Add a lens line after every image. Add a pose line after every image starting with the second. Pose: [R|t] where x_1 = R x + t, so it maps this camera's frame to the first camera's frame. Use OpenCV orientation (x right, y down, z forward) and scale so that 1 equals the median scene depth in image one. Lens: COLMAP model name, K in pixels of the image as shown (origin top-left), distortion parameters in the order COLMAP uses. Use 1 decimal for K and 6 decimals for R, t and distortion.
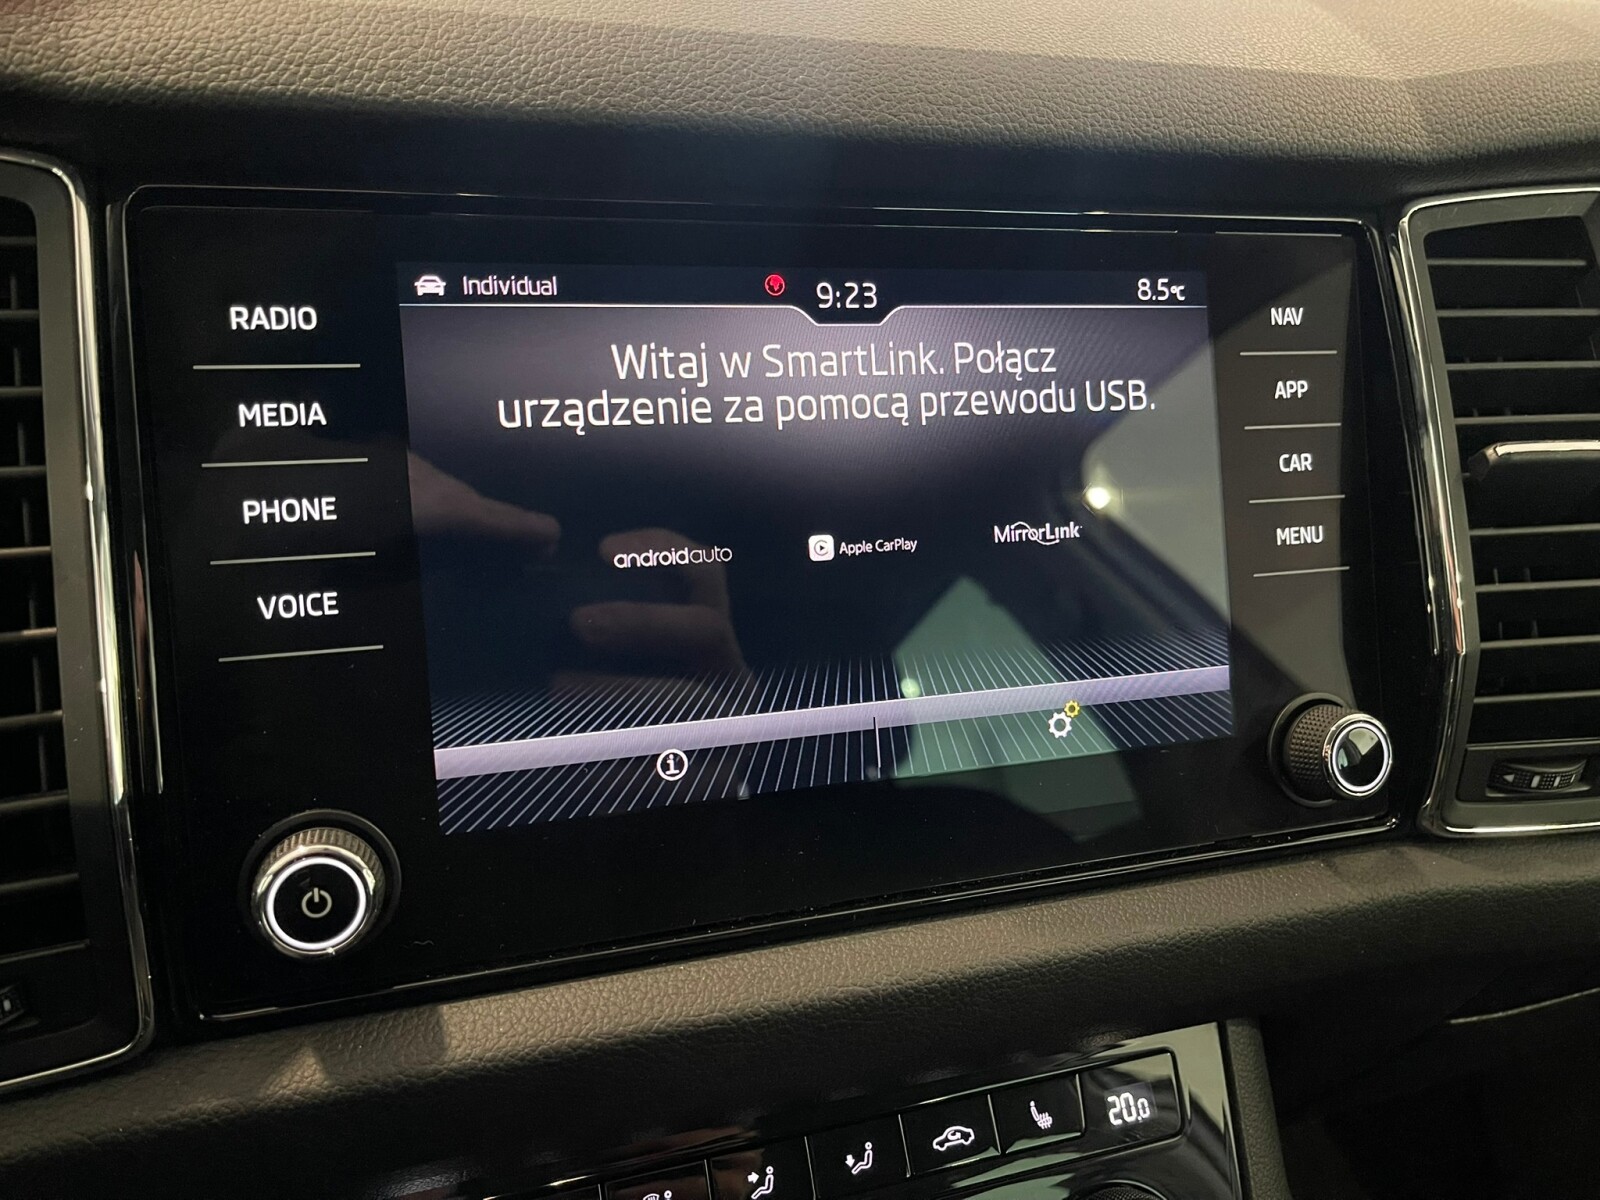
lens RADIAL K [[1218.7, 0, 795.0], [0, 1218.7, 612.1], [0, 0, 1]] dist [0.076910, -0.110899]
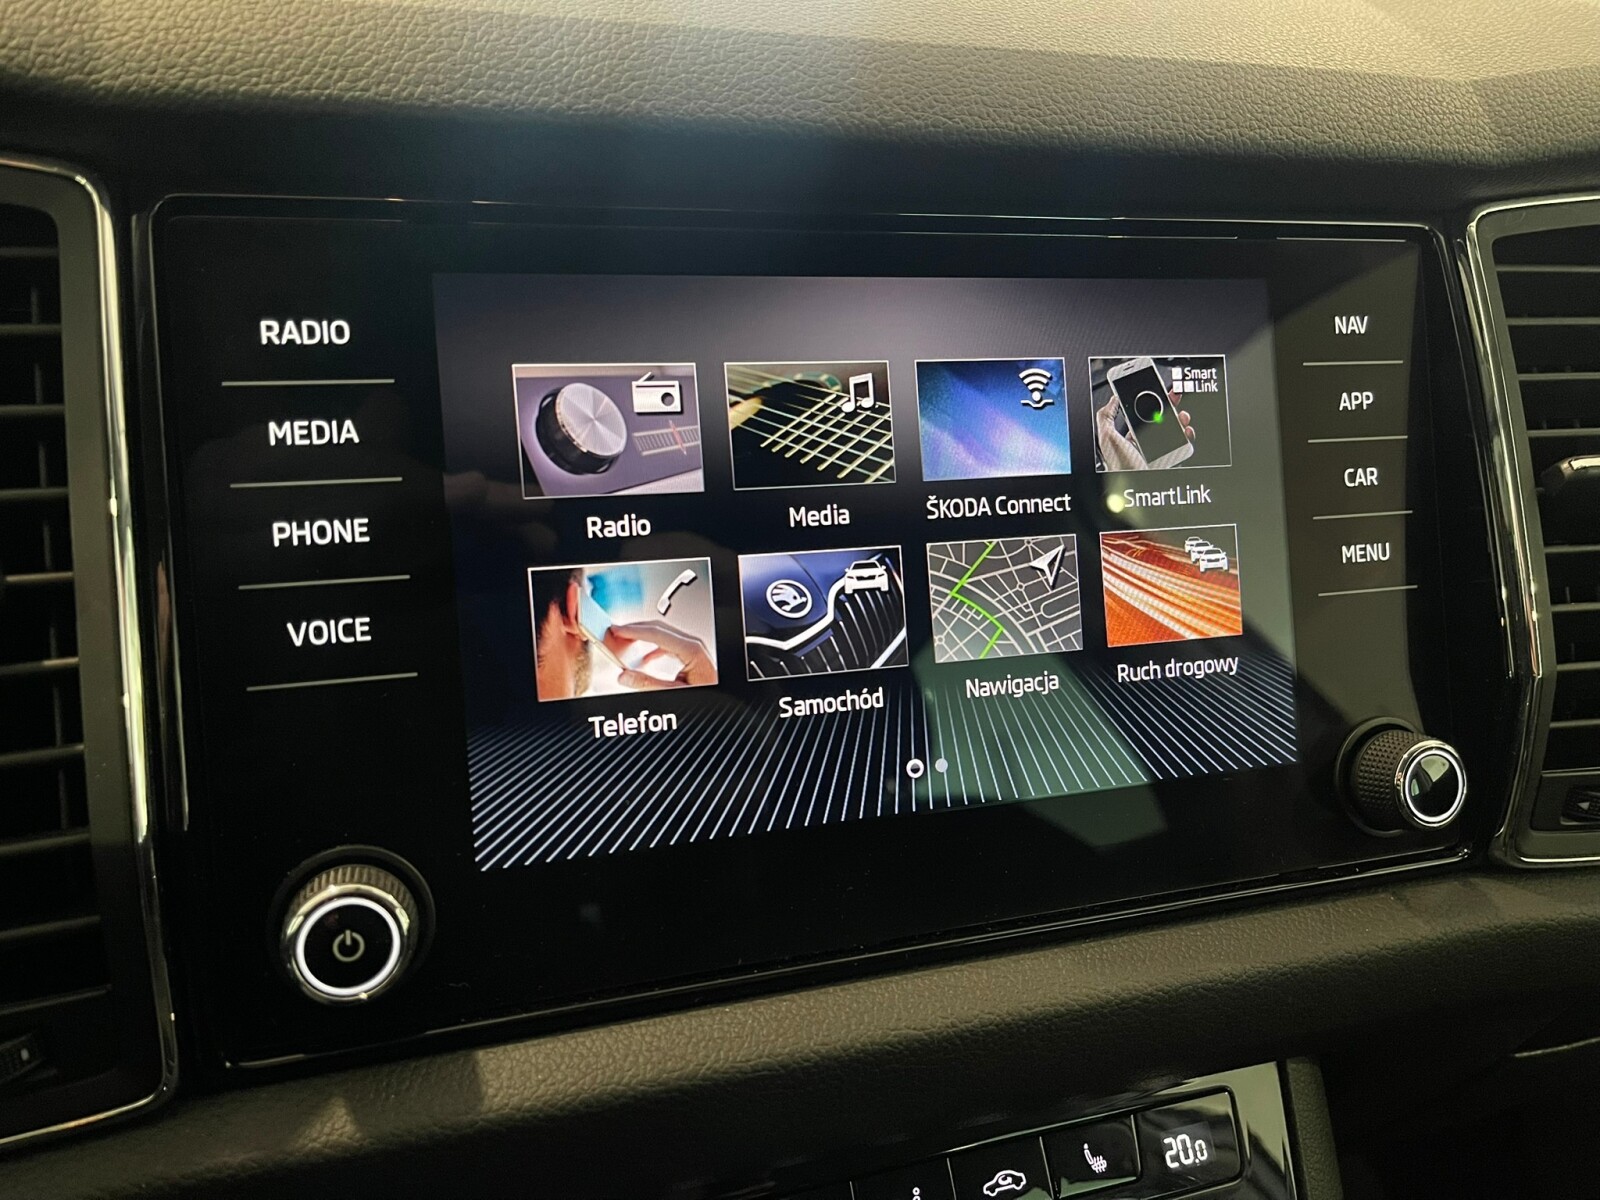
lens RADIAL K [[1218.7, 0, 794.0], [0, 1218.7, 606.1], [0, 0, 1]] dist [0.076910, -0.110899]
pose [[0.999941, -0.001442, -0.010811, -0.029473], [0.001319, 0.999934, -0.011414, -0.012570], [0.010826, 0.011399, 0.999876, 0.043743]]
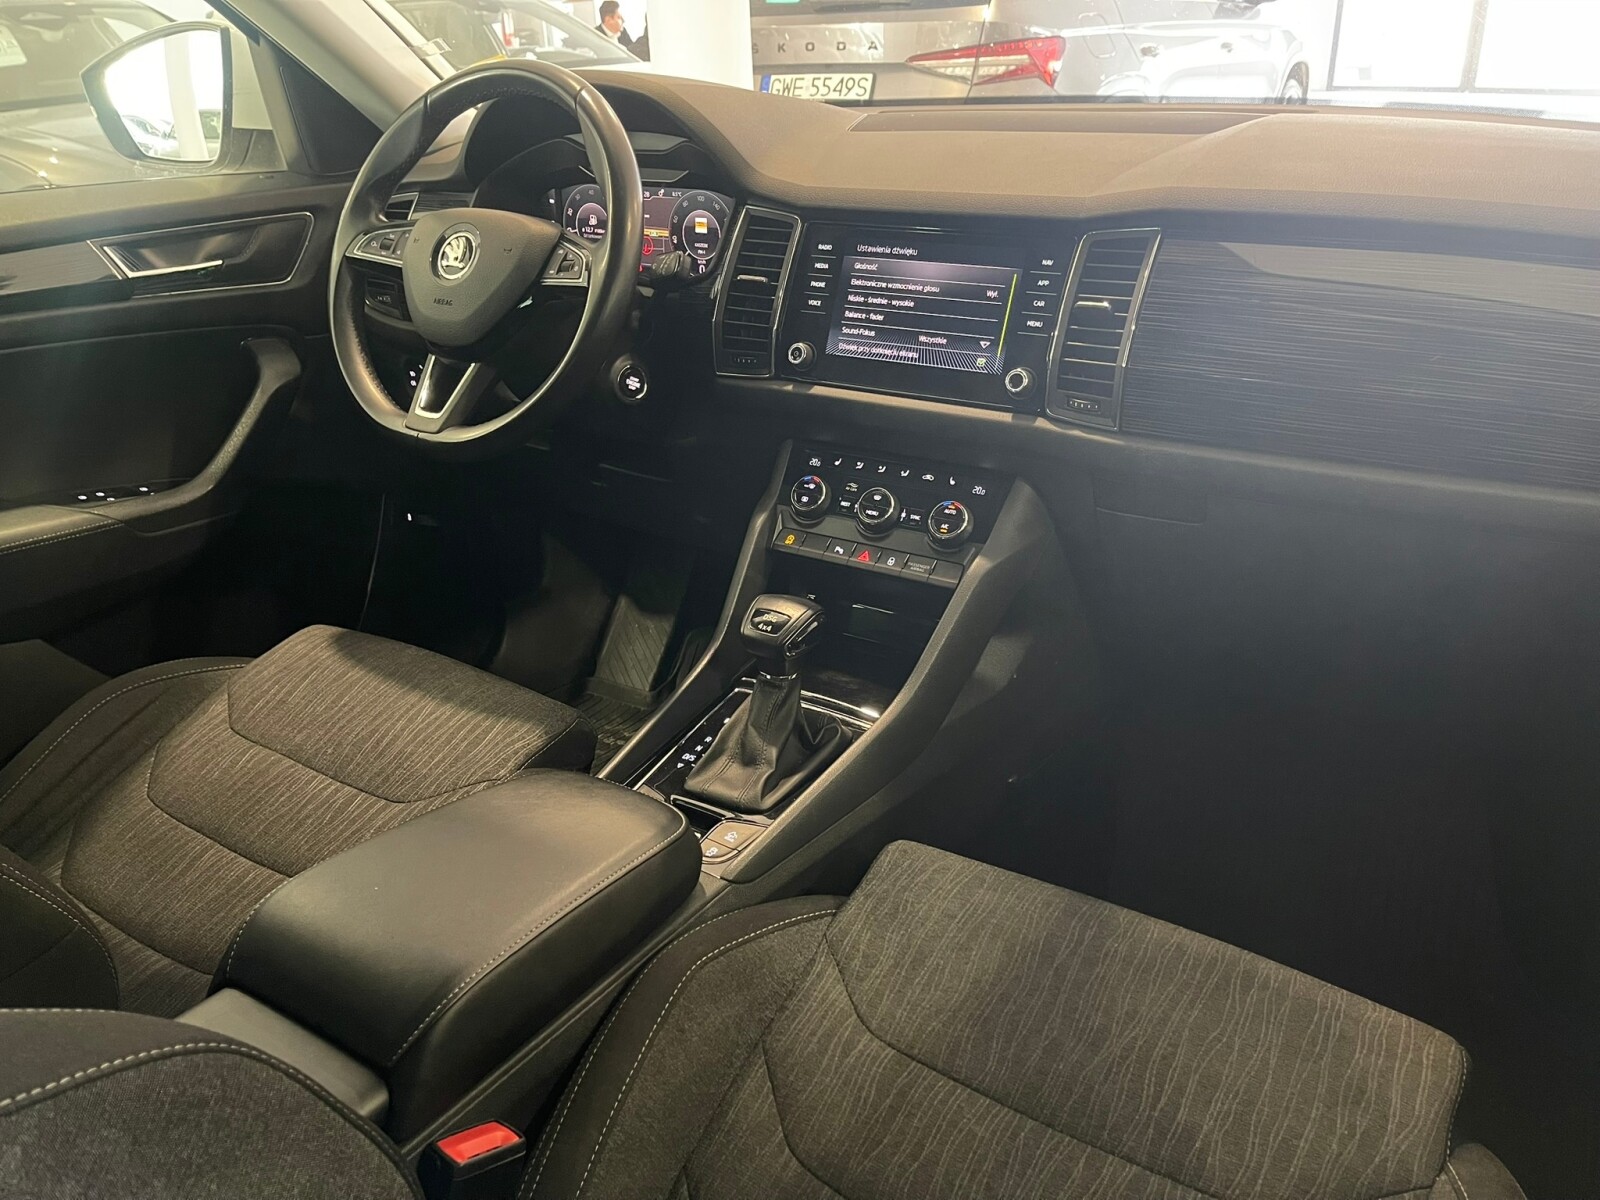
lens RADIAL K [[1218.7, 0, 786.3], [0, 1218.7, 606.6], [0, 0, 1]] dist [0.076910, -0.110899]
pose [[0.615737, 0.261664, -0.743236, 3.385527], [-0.257826, 0.958232, 0.123759, 0.562654], [0.744577, 0.115422, 0.657483, -2.142882]]
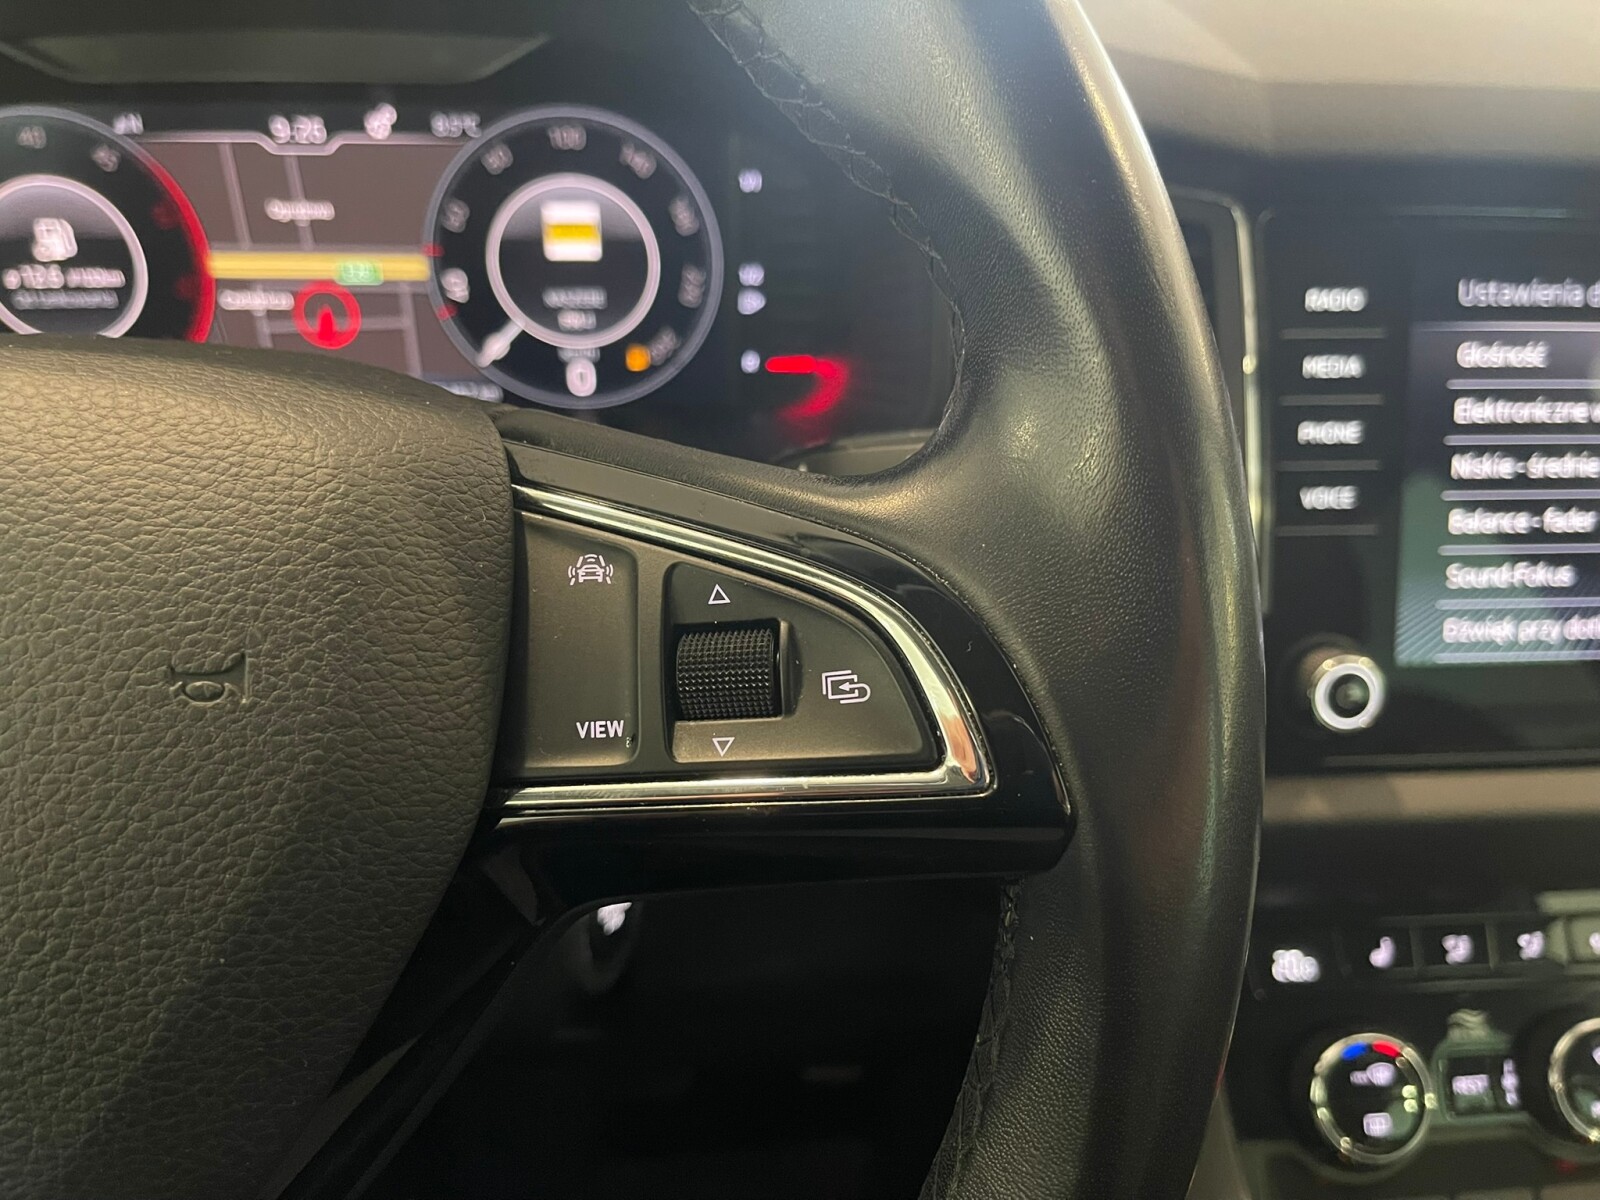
lens RADIAL K [[1276.2, 0, 799.5], [0, 1276.2, 625.2], [0, 0, 1]] dist [-0.007125, -0.013933]
pose [[0.967268, 0.087602, -0.238157, -0.583106], [-0.065084, 0.992772, 0.100837, 0.030929], [0.245269, -0.082036, 0.965978, -0.579101]]
